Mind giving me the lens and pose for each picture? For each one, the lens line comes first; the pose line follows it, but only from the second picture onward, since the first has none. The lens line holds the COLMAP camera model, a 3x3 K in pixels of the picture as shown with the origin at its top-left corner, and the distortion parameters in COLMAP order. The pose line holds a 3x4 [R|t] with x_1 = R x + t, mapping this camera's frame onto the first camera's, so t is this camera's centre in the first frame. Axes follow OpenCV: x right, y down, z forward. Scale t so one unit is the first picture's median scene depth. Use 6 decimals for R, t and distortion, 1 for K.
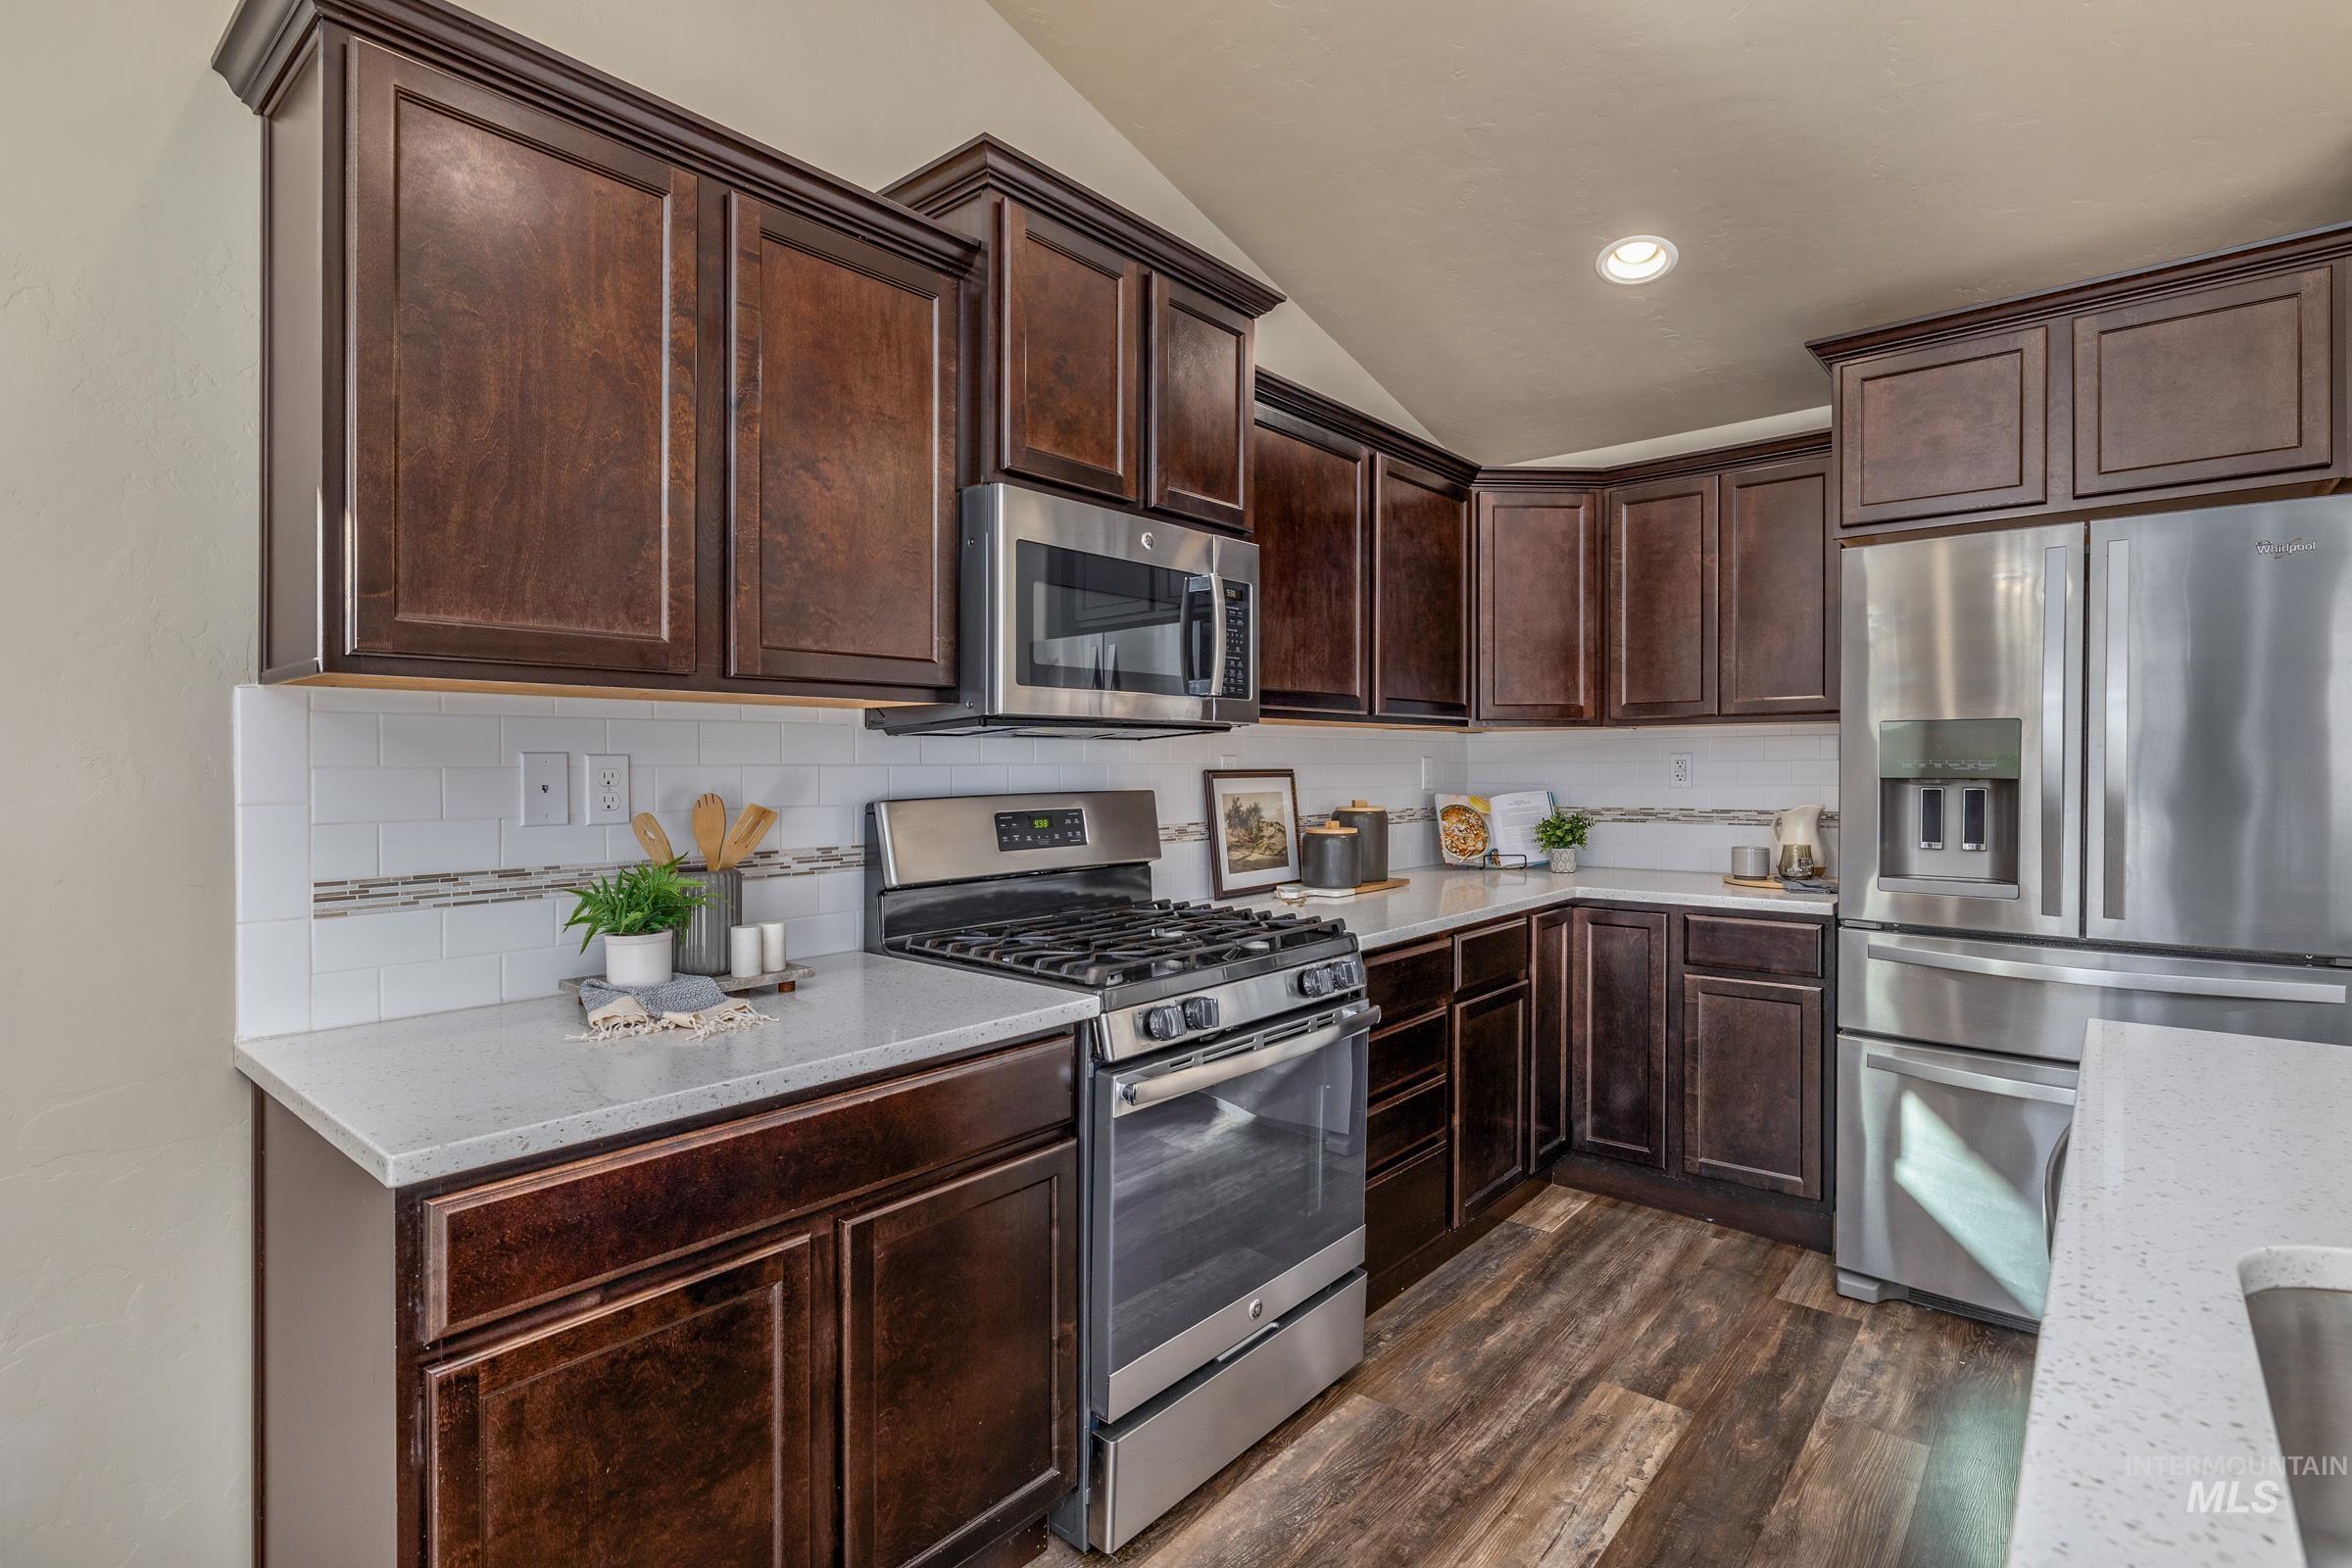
lens RADIAL K [[1126.2, 0, 1191.9], [0, 1126.2, 765.1], [0, 0, 1]] dist [-0.005401, -0.000093]
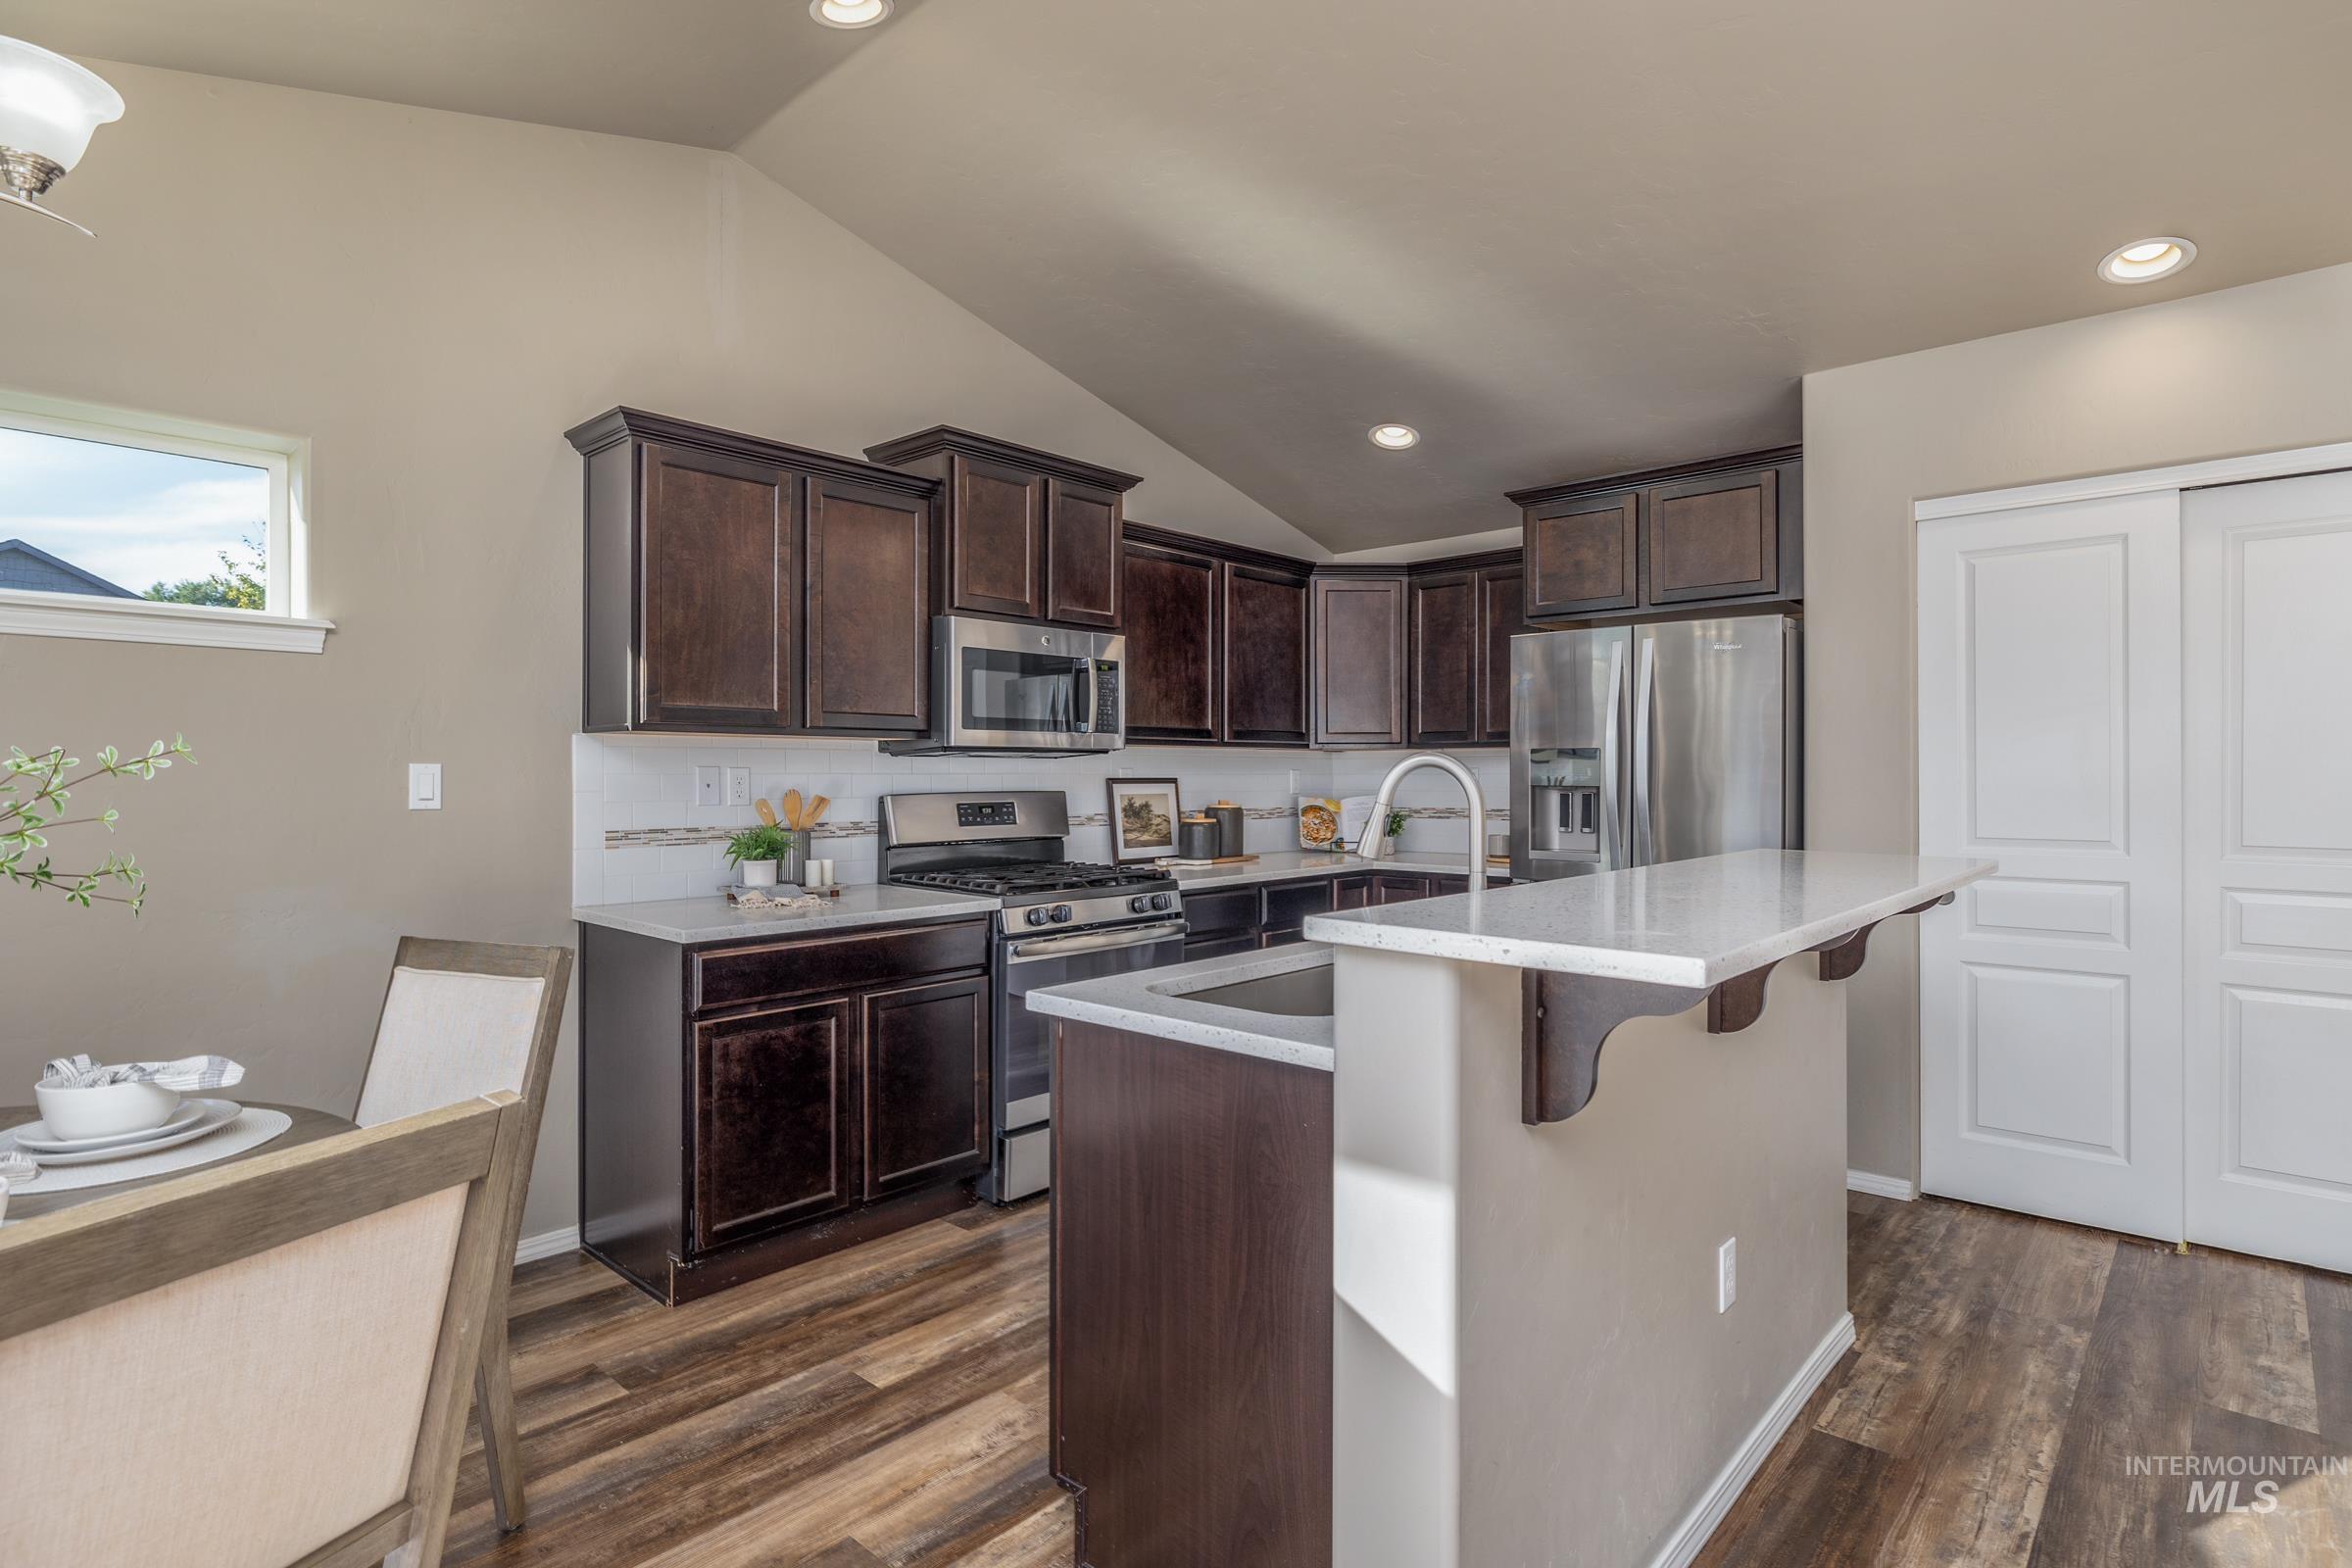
lens RADIAL K [[1180.1, 0, 1181.7], [0, 1180.1, 781.3], [0, 0, 1]] dist [-0.003906, -0.000960]
pose [[0.999076, 0.003734, -0.042826, 0.226792], [-0.003540, 0.999983, 0.004603, 0.001034], [0.042843, -0.004448, 0.999072, -0.707820]]
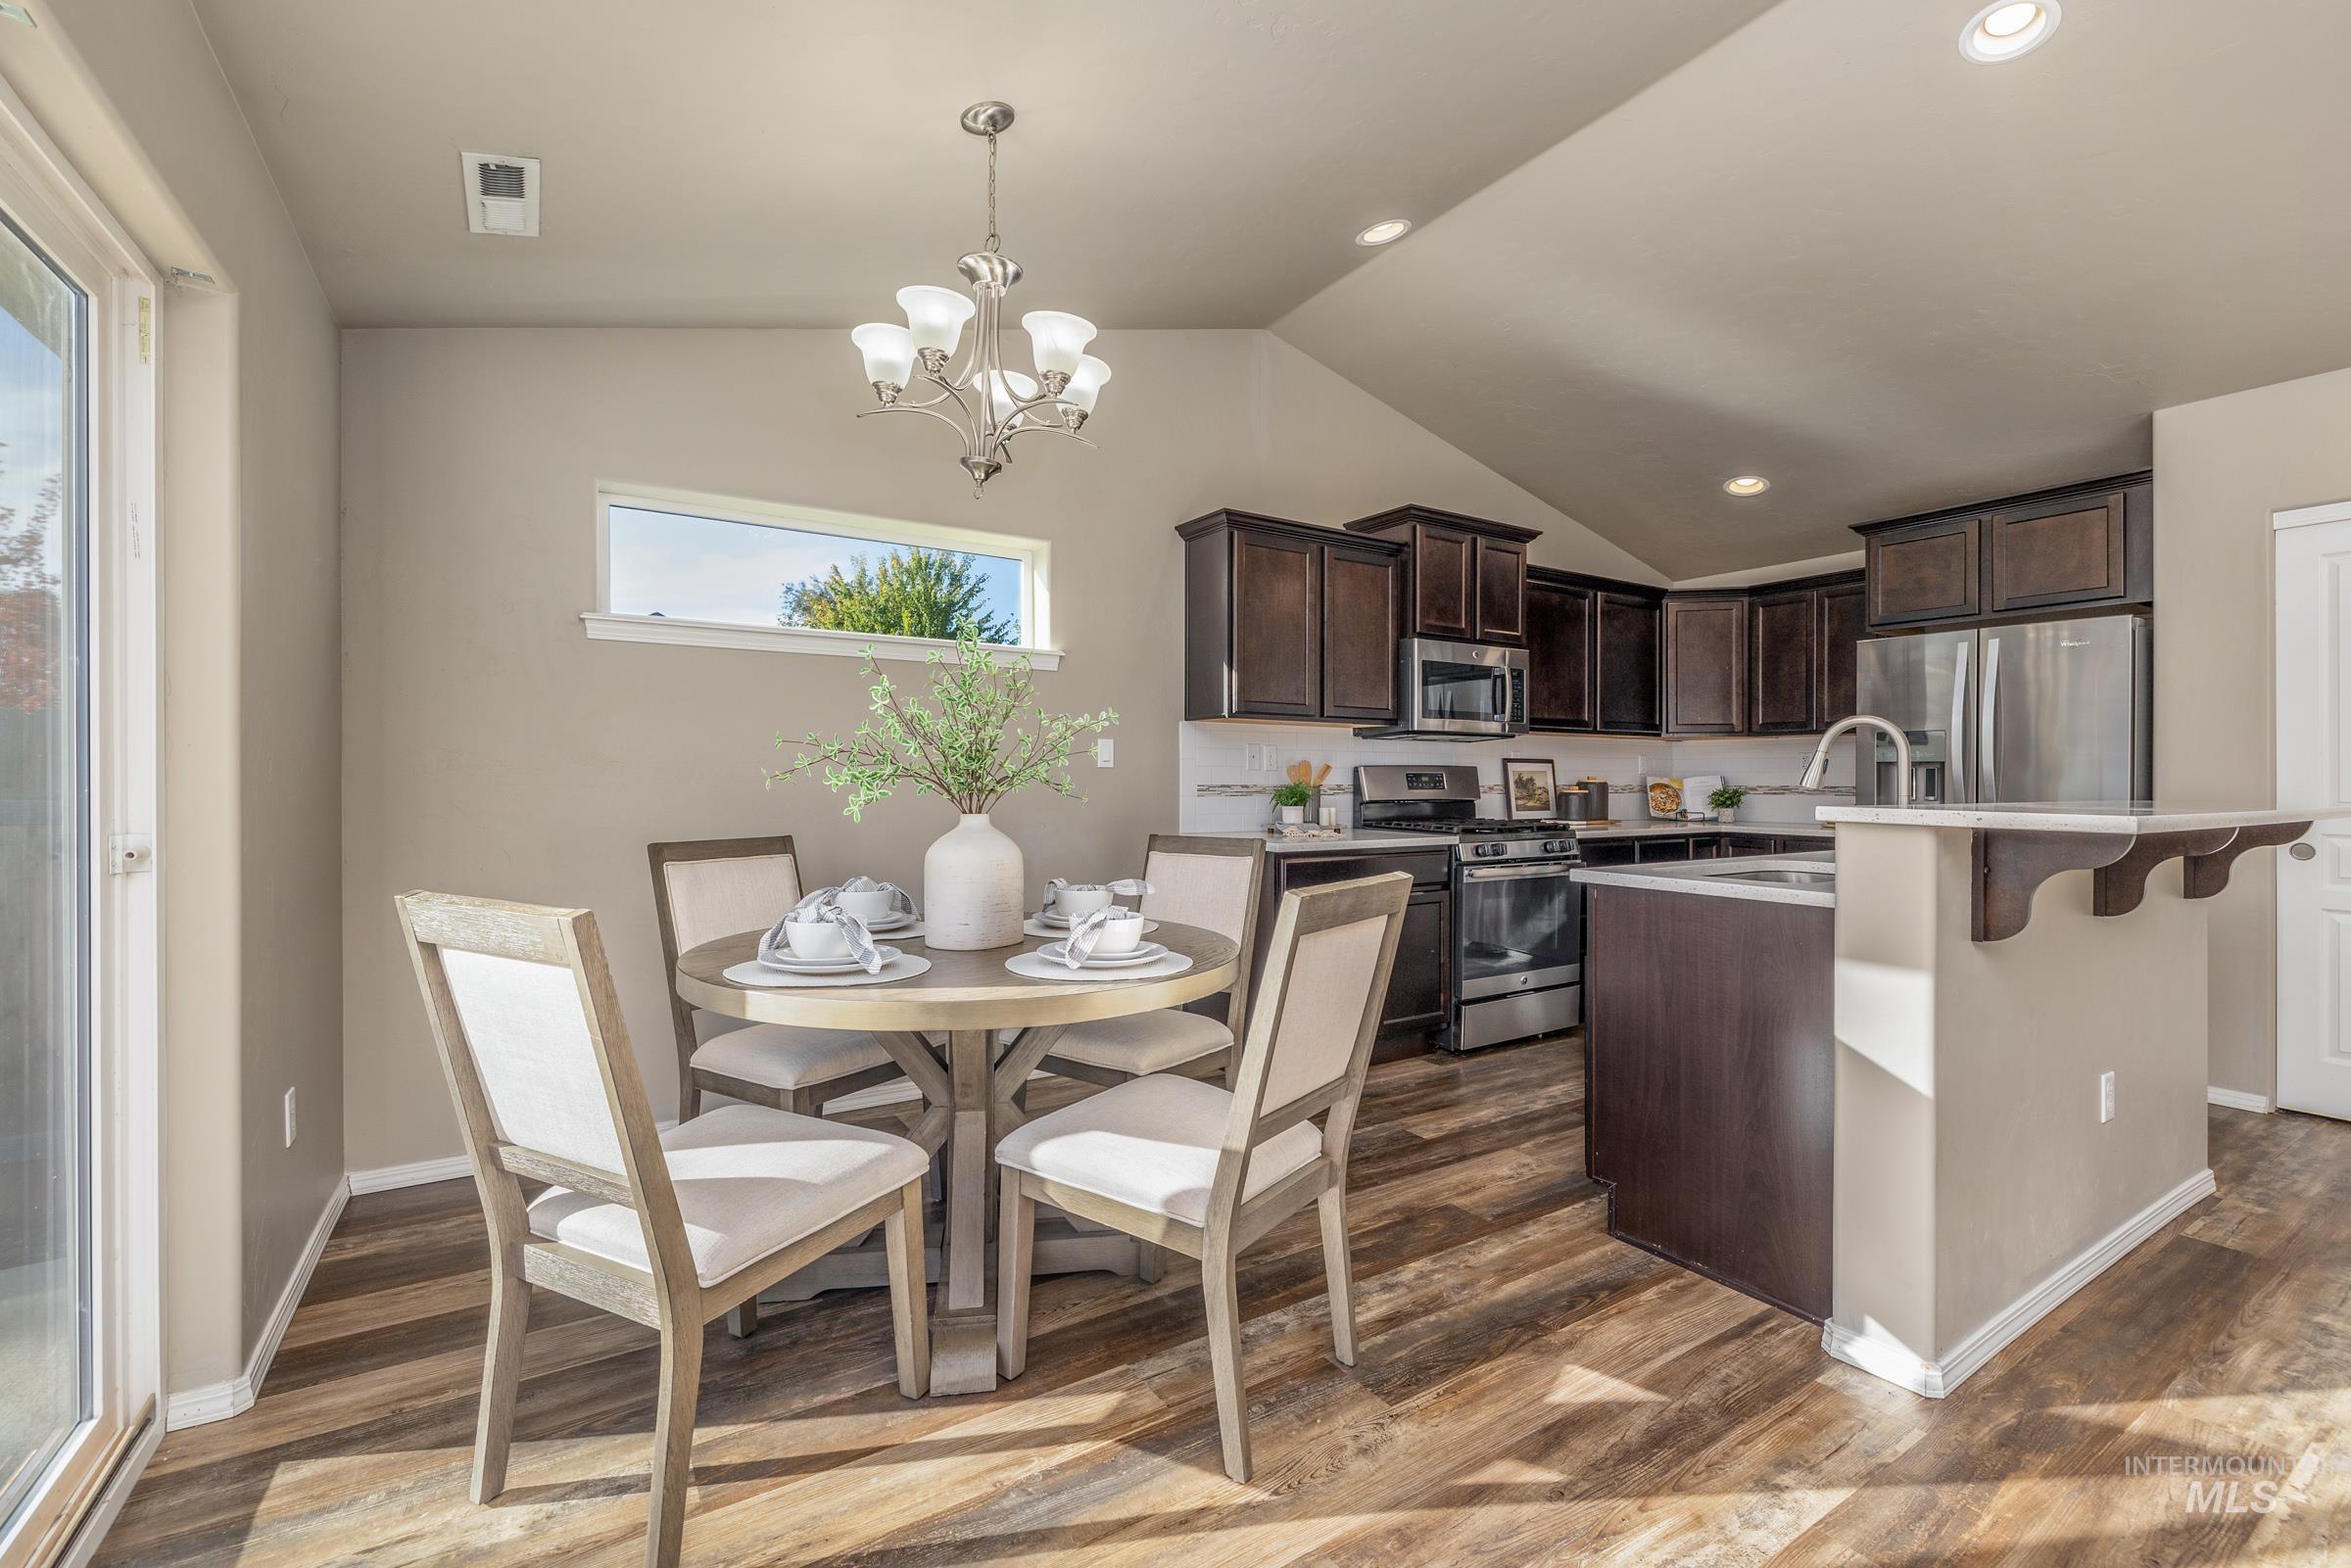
lens RADIAL K [[991.3, 0, 1174.3], [0, 991.3, 781.5], [0, 0, 1]] dist [0.000065, -0.000494]
pose [[0.951356, 0.009823, -0.307937, -0.001856], [-0.009261, 0.999952, 0.003287, 0.057463], [0.307955, -0.000275, 0.951401, -1.070703]]
